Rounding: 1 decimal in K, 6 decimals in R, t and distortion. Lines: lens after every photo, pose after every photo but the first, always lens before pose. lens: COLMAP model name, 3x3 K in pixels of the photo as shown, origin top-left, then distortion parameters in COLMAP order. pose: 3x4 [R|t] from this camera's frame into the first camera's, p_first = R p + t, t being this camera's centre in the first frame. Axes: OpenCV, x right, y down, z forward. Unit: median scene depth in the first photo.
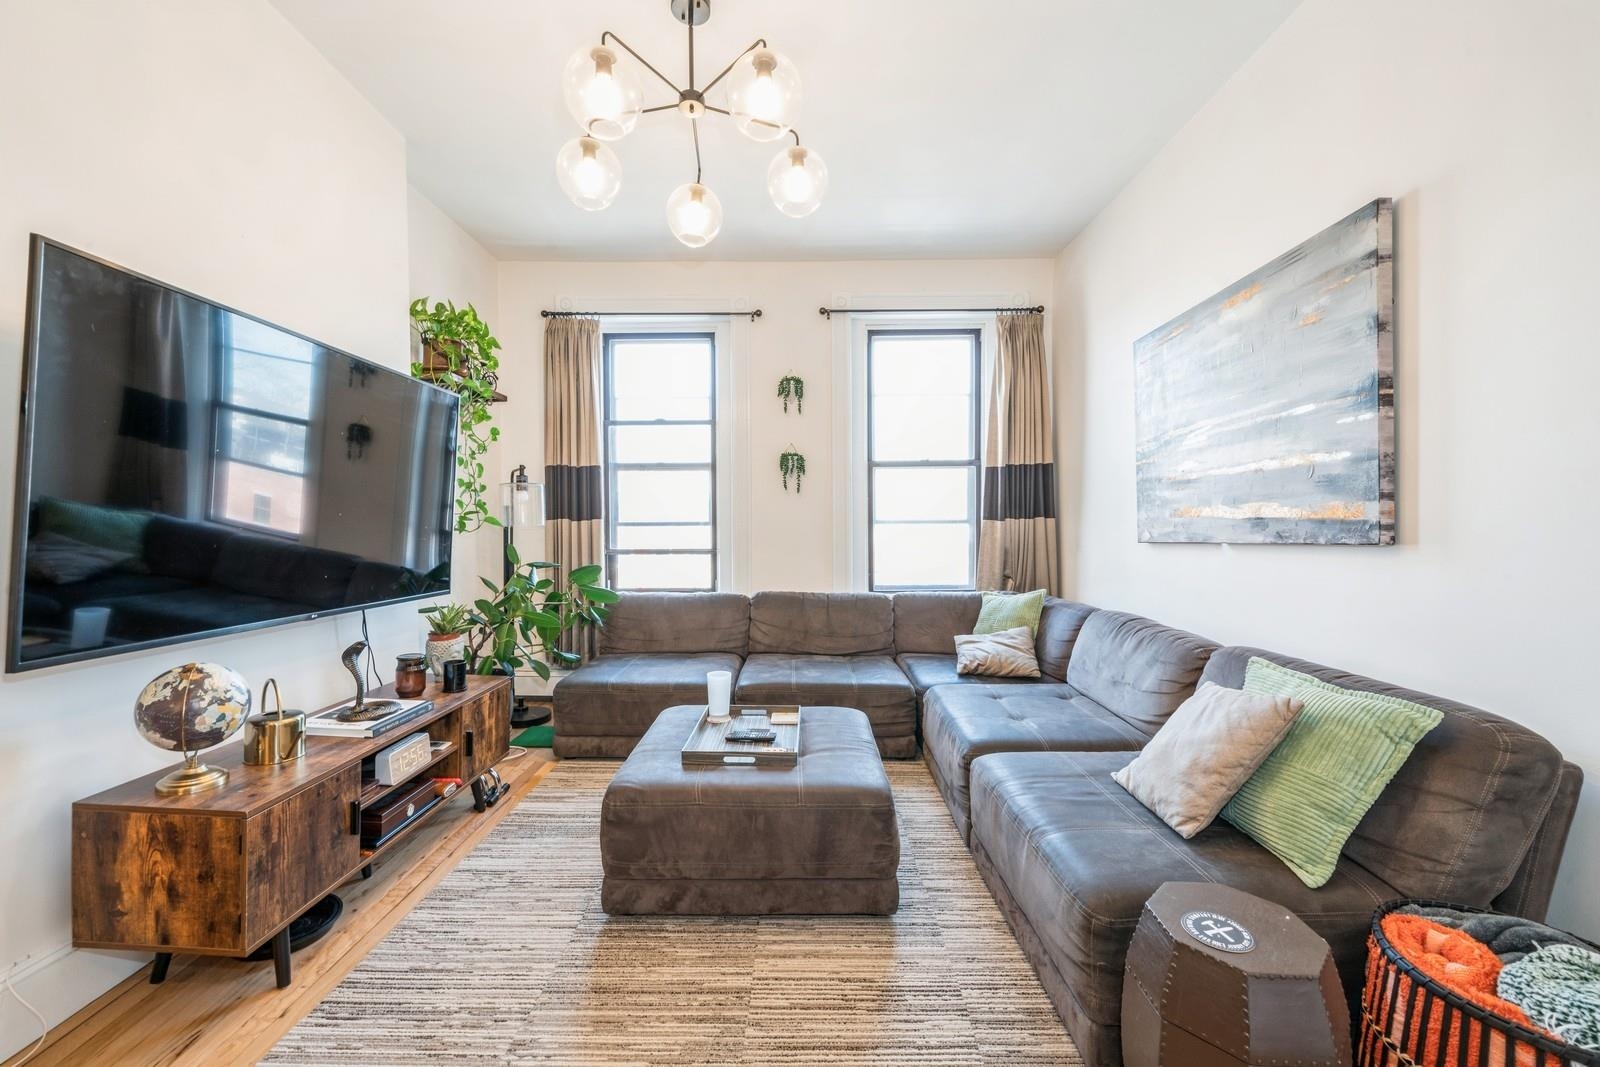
lens RADIAL K [[639.2, 0, 800.0], [0, 639.2, 533.5], [0, 0, 1]] dist [-0.001124, -0.000079]
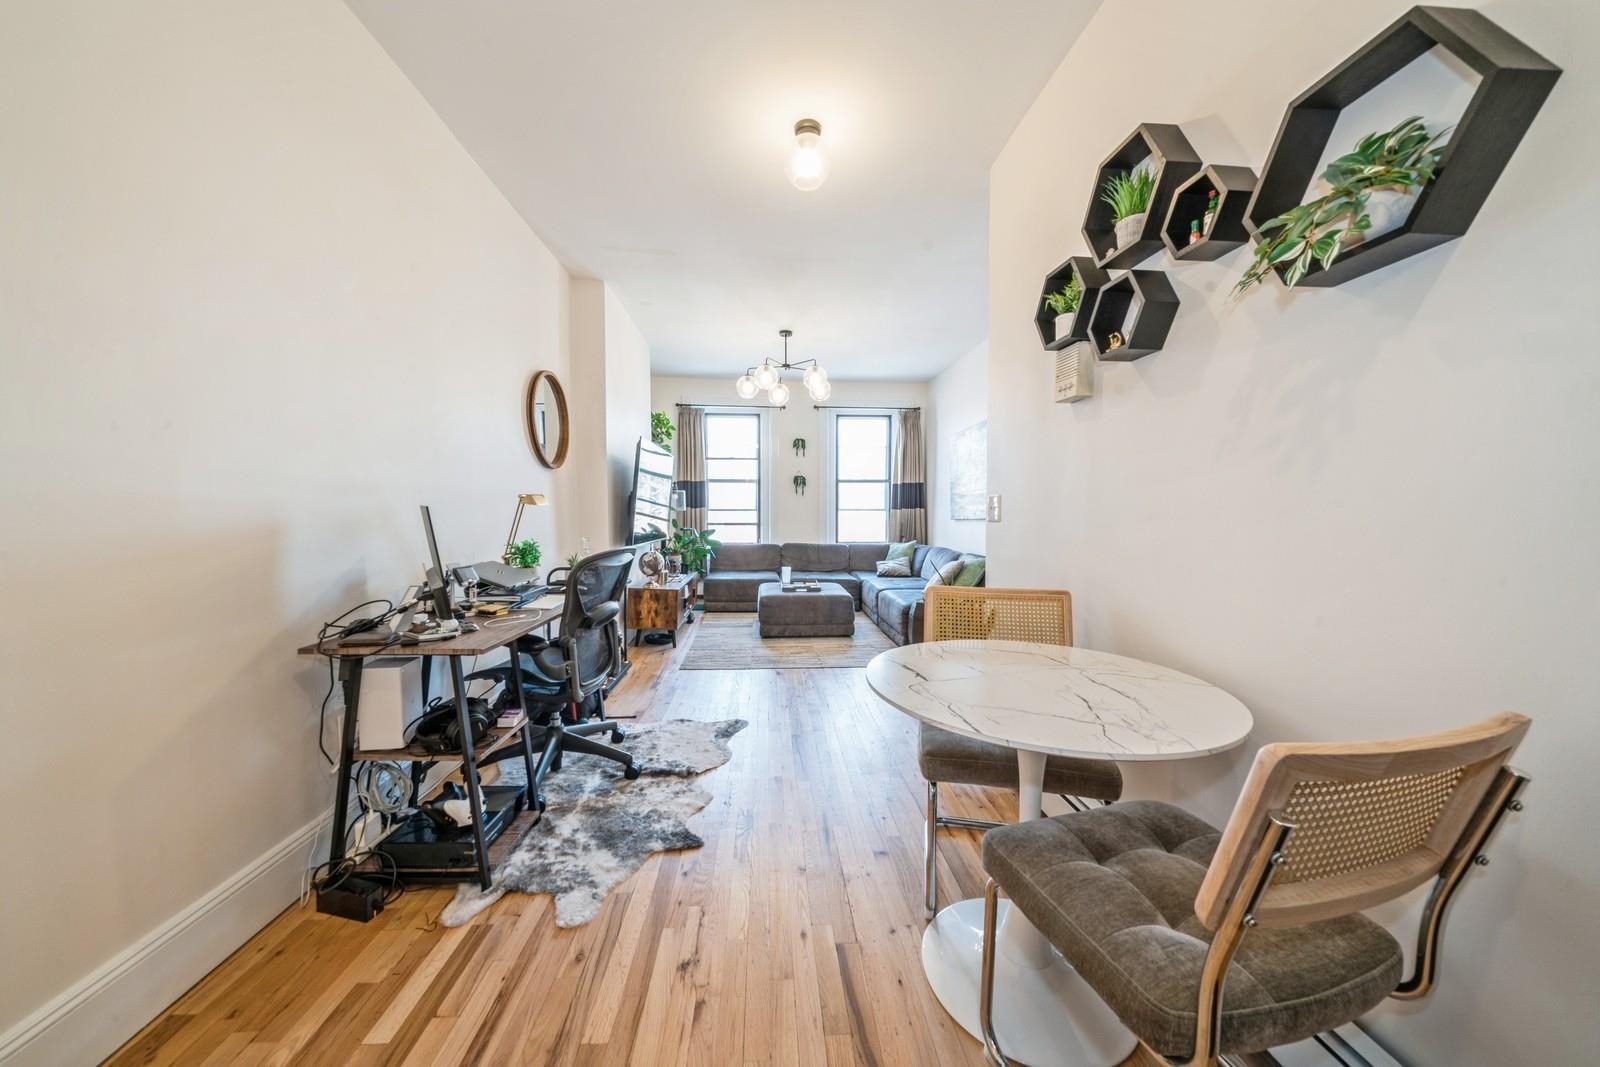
lens RADIAL K [[548.0, 0, 803.1], [0, 548.0, 519.9], [0, 0, 1]] dist [-0.008684, 0.000419]
pose [[0.996705, 0.004925, 0.080960, -0.147001], [-0.005342, 0.999974, 0.004941, 0.006653], [-0.080933, -0.005357, 0.996705, -0.770681]]
